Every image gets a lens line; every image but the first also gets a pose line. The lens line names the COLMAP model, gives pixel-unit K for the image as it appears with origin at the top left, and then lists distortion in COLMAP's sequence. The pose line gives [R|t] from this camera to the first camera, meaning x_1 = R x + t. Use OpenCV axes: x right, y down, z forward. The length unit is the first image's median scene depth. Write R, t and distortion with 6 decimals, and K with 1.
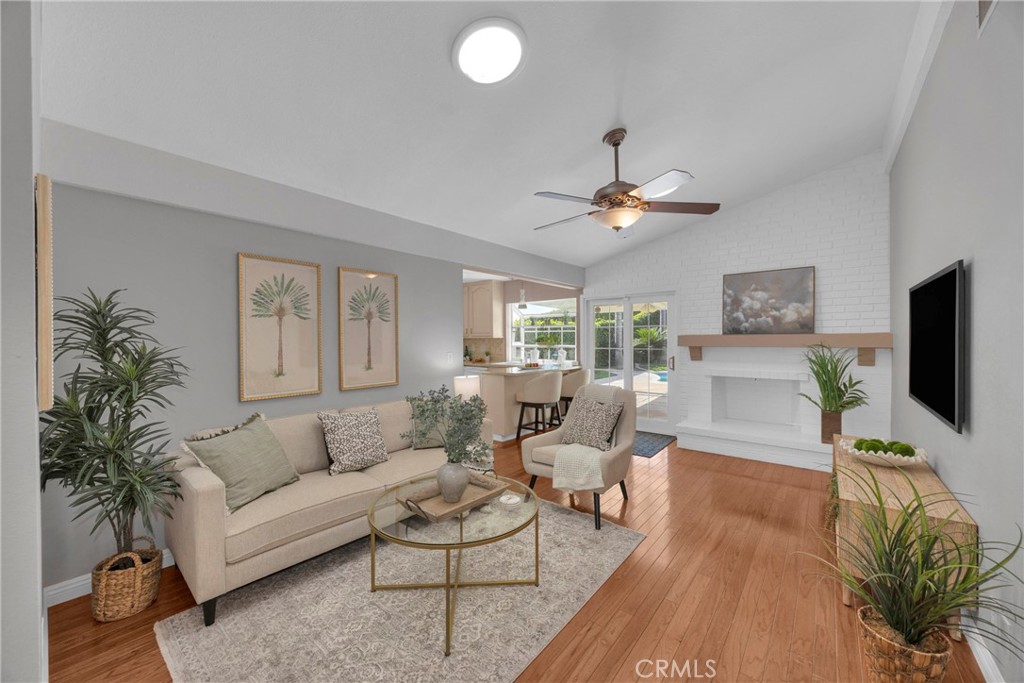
lens RADIAL K [[394.0, 0, 508.1], [0, 394.0, 343.1], [0, 0, 1]] dist [0.004322, 0.000272]
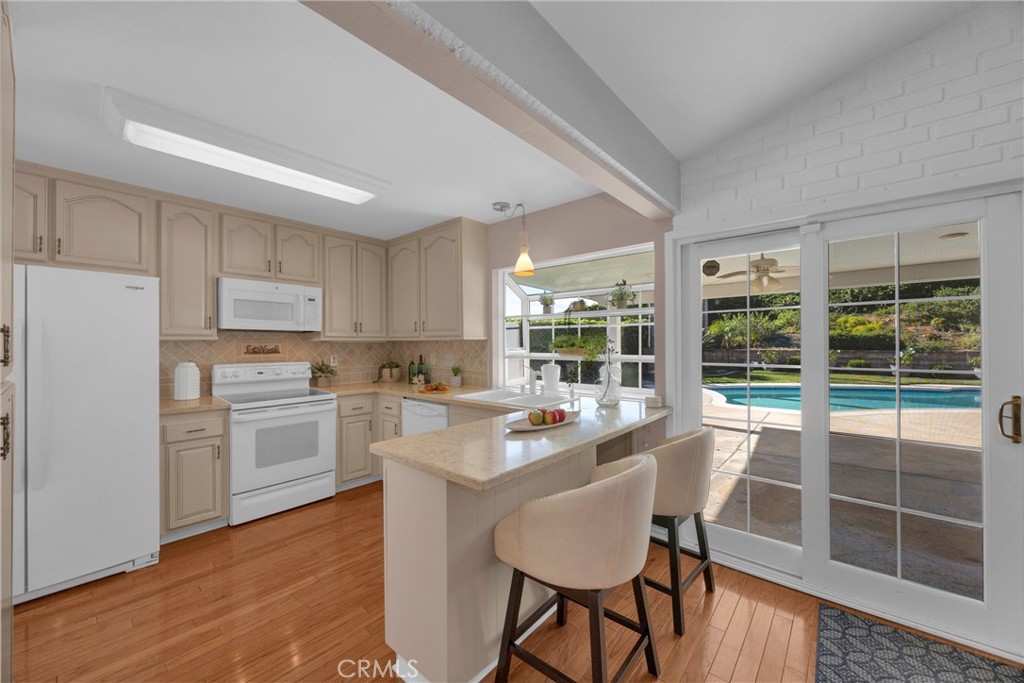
lens RADIAL K [[394.0, 0, 510.9], [0, 394.0, 348.3], [0, 0, 1]] dist [0.004322, 0.000272]
pose [[0.999870, -0.000390, -0.016135, 0.027303], [0.000357, 0.999998, -0.002045, -0.001611], [0.016136, 0.002039, 0.999868, 0.518019]]
